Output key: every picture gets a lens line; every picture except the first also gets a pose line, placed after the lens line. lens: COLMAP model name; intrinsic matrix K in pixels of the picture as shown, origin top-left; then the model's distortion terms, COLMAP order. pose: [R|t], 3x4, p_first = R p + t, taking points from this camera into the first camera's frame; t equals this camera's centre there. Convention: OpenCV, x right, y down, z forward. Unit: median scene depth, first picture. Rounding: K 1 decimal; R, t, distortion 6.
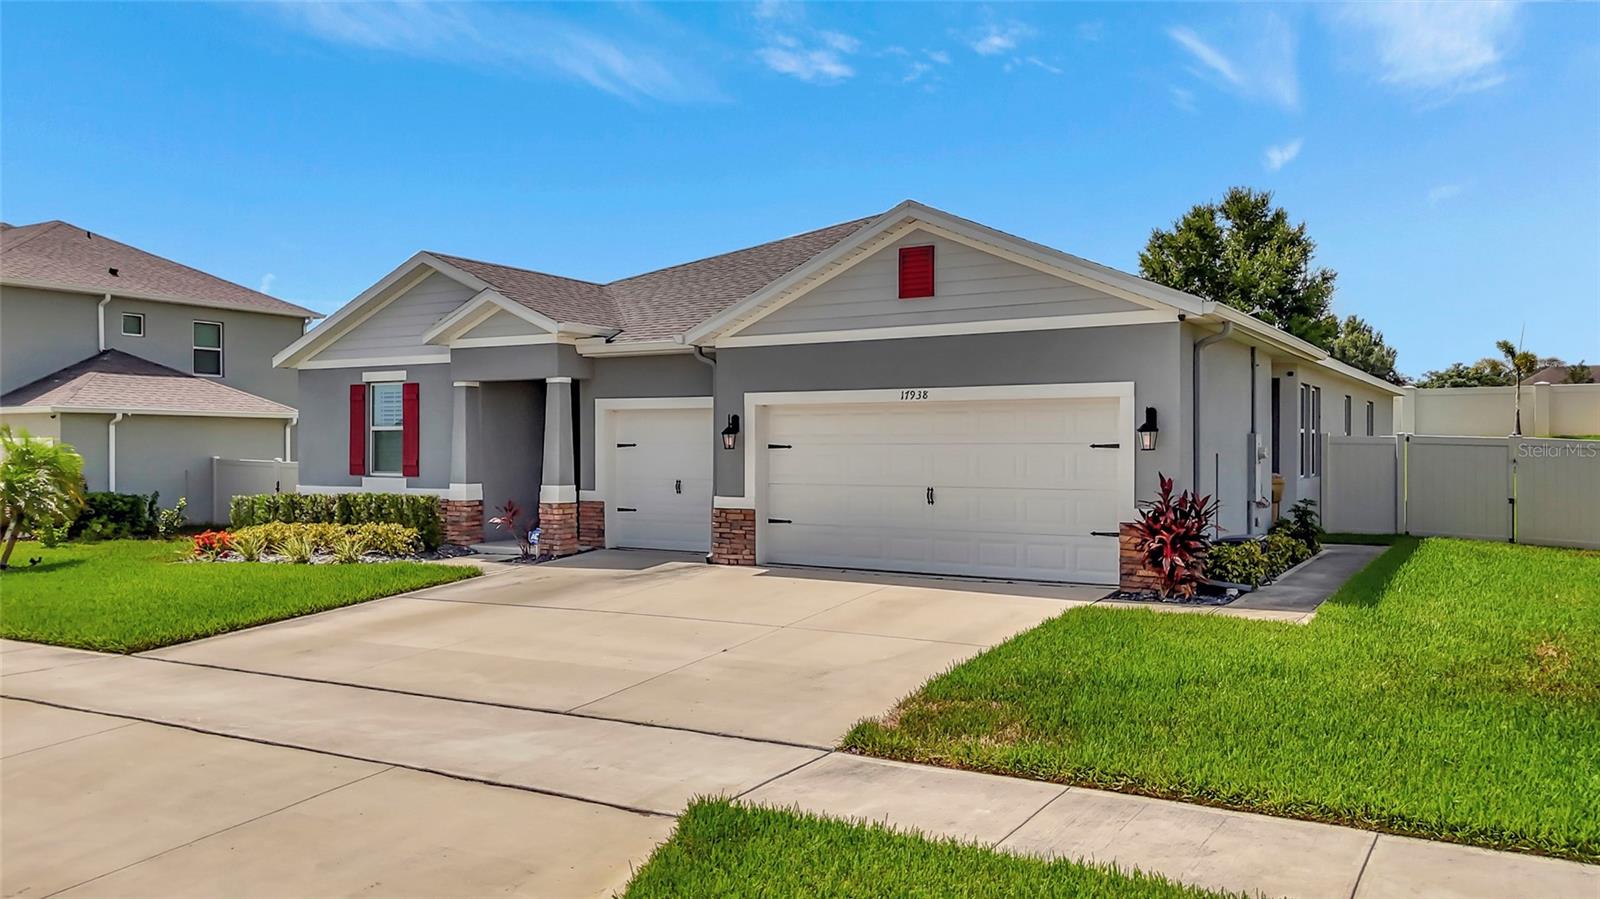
lens RADIAL K [[1189.2, 0, 809.8], [0, 1189.2, 438.5], [0, 0, 1]] dist [0.044474, -0.029106]
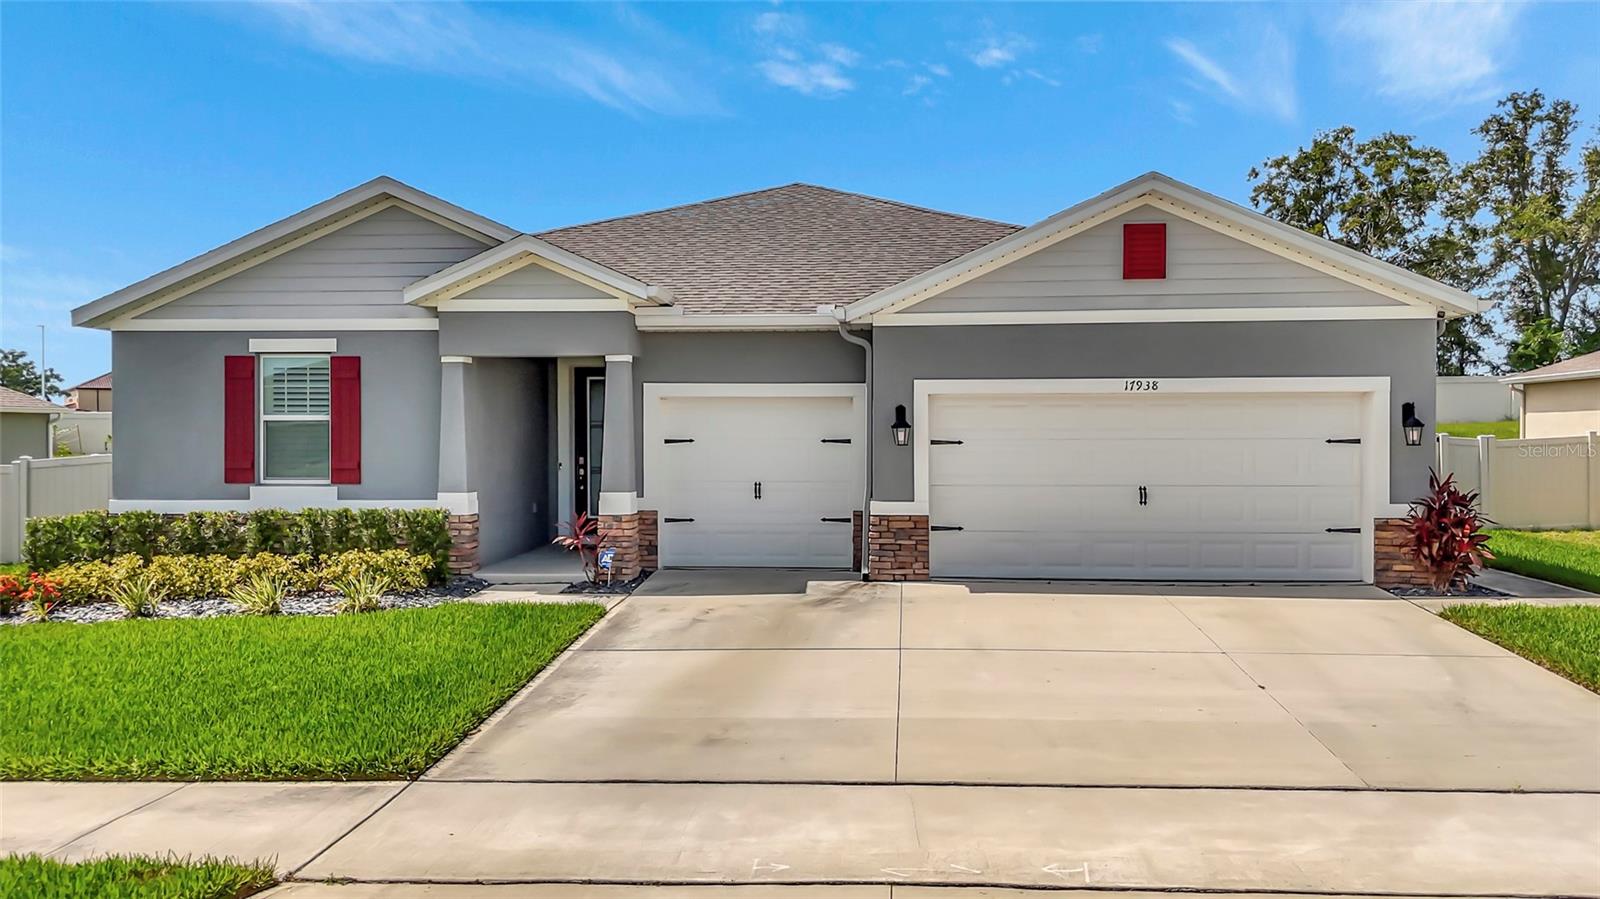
lens RADIAL K [[1189.2, 0, 804.1], [0, 1189.2, 442.1], [0, 0, 1]] dist [0.044474, -0.029106]
pose [[0.891384, -0.002329, 0.453242, -0.507021], [-0.001459, 0.999967, 0.008008, -0.000108], [-0.453246, -0.007799, 0.891351, 0.270463]]
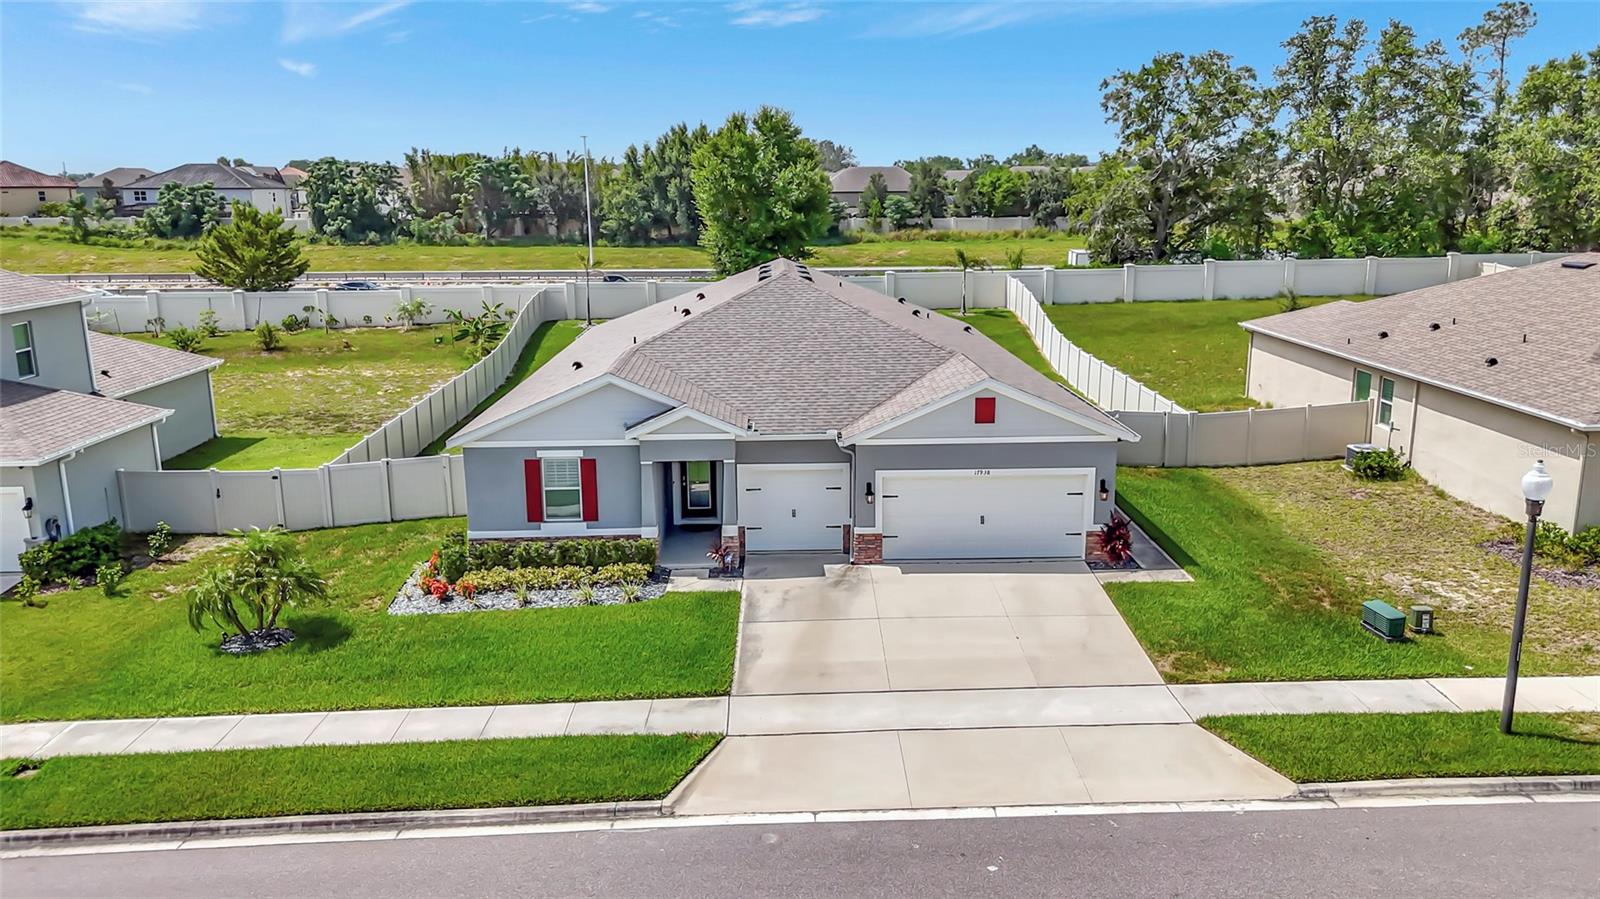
lens RADIAL K [[1189.2, 0, 809.0], [0, 1189.2, 439.8], [0, 0, 1]] dist [0.044474, -0.029106]
pose [[0.841513, -0.117382, 0.527331, -1.053107], [0.004371, 0.977557, 0.210626, -0.450783], [-0.540220, -0.174940, 0.823139, -0.389046]]
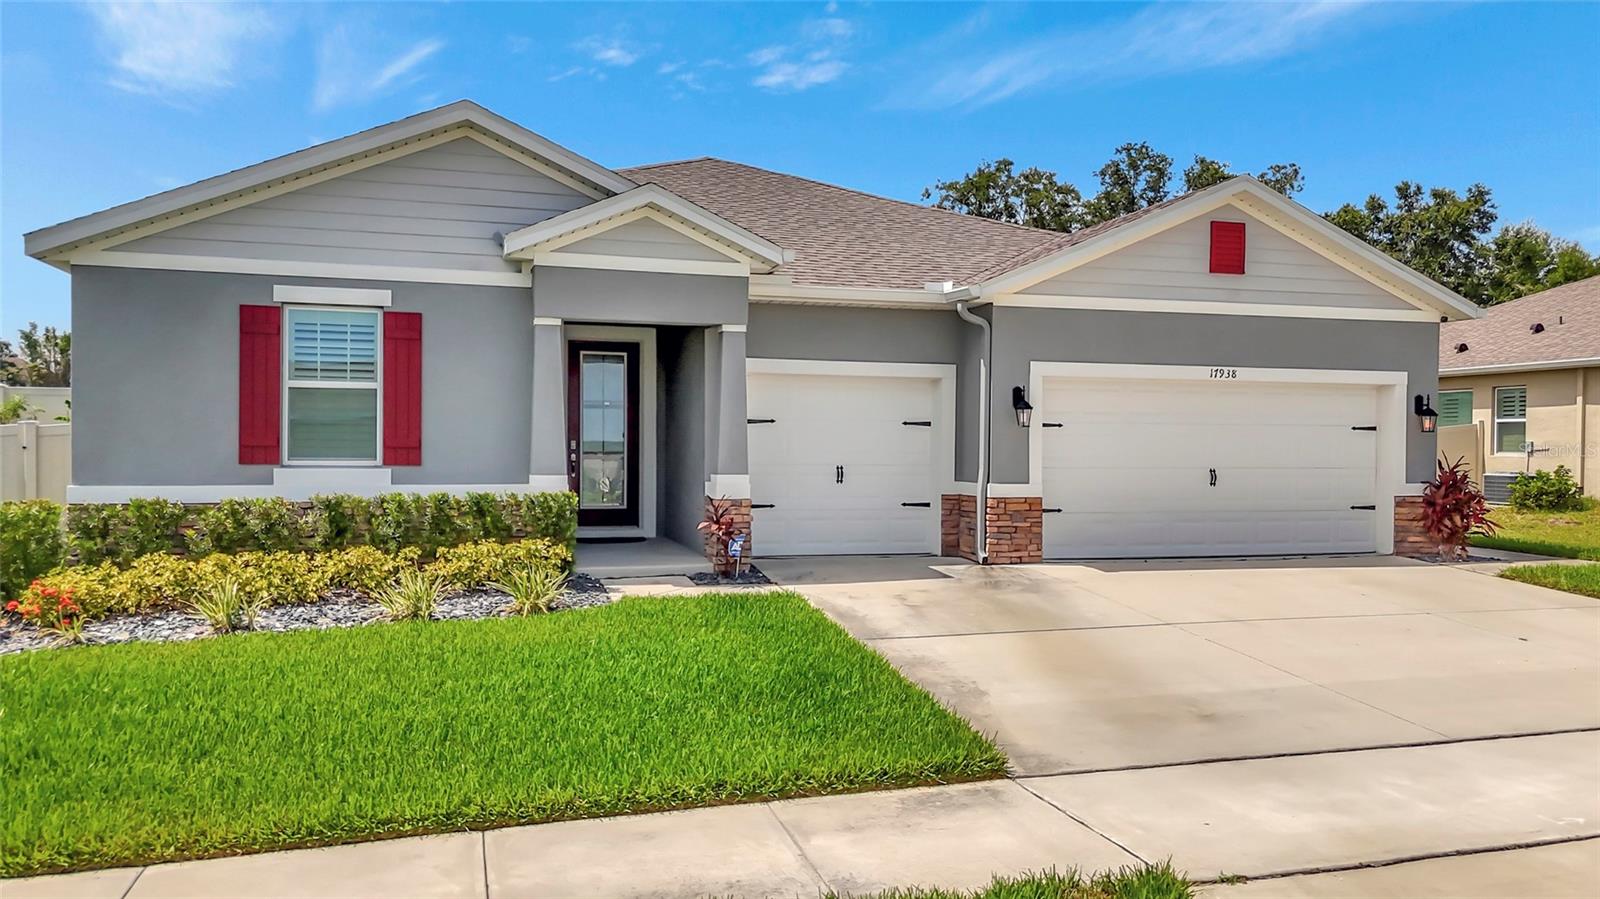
lens RADIAL K [[1189.2, 0, 807.7], [0, 1189.2, 464.5], [0, 0, 1]] dist [0.044474, -0.029106]
pose [[0.675701, -0.006981, 0.737143, -0.785822], [-0.011973, 0.999719, 0.020443, 0.019839], [-0.737079, -0.022640, 0.675428, 0.531729]]
